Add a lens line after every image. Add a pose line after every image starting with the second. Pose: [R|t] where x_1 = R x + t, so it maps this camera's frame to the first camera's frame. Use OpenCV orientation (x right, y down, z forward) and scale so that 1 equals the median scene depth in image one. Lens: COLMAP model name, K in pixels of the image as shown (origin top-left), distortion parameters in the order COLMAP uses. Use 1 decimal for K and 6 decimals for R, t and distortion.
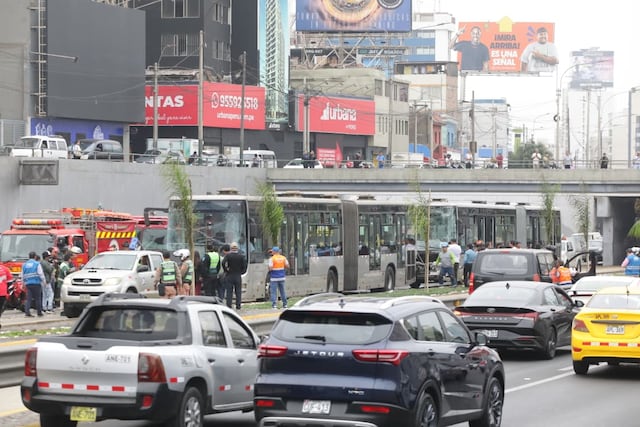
lens RADIAL K [[2181.2, 0, 320.0], [0, 2181.2, 213.5], [0, 0, 1]] dist [0.120386, 3.709063]
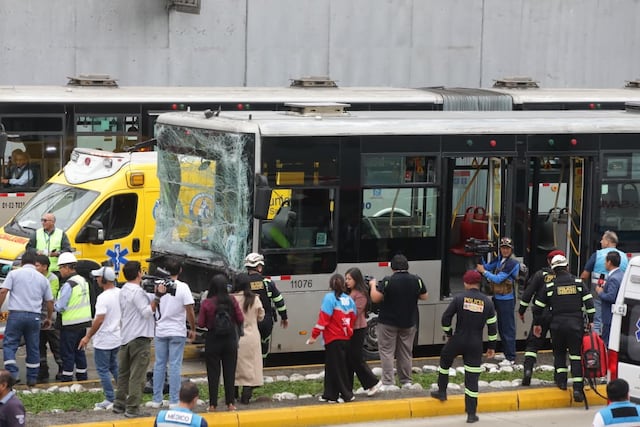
lens RADIAL K [[2685.6, 0, 320.0], [0, 2685.6, 213.5], [0, 0, 1]] dist [0.072924, 1.363987]
pose [[0.797167, 0.070646, -0.599611, 0.229615], [-0.021600, 0.995832, 0.088612, -0.020112], [0.603372, -0.057687, 0.795371, 0.493645]]
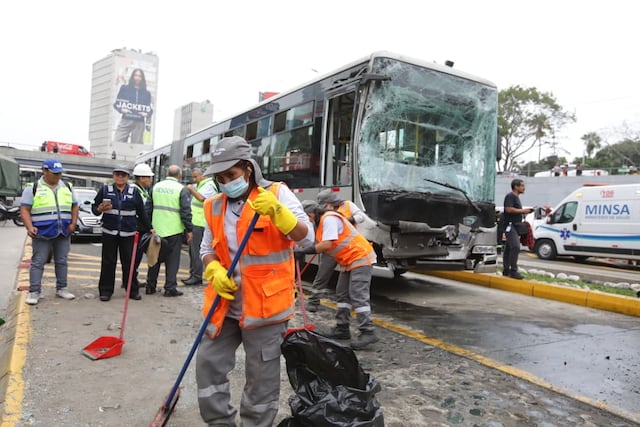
lens RADIAL K [[465.1, 0, 320.0], [0, 465.1, 213.5], [0, 0, 1]] dist [0.000721, 0.005428]
pose [[0.637460, 0.026613, 0.770024, -0.018079], [-0.050668, 0.998688, 0.007429, 0.014969], [-0.768816, -0.043751, 0.637972, 0.703034]]
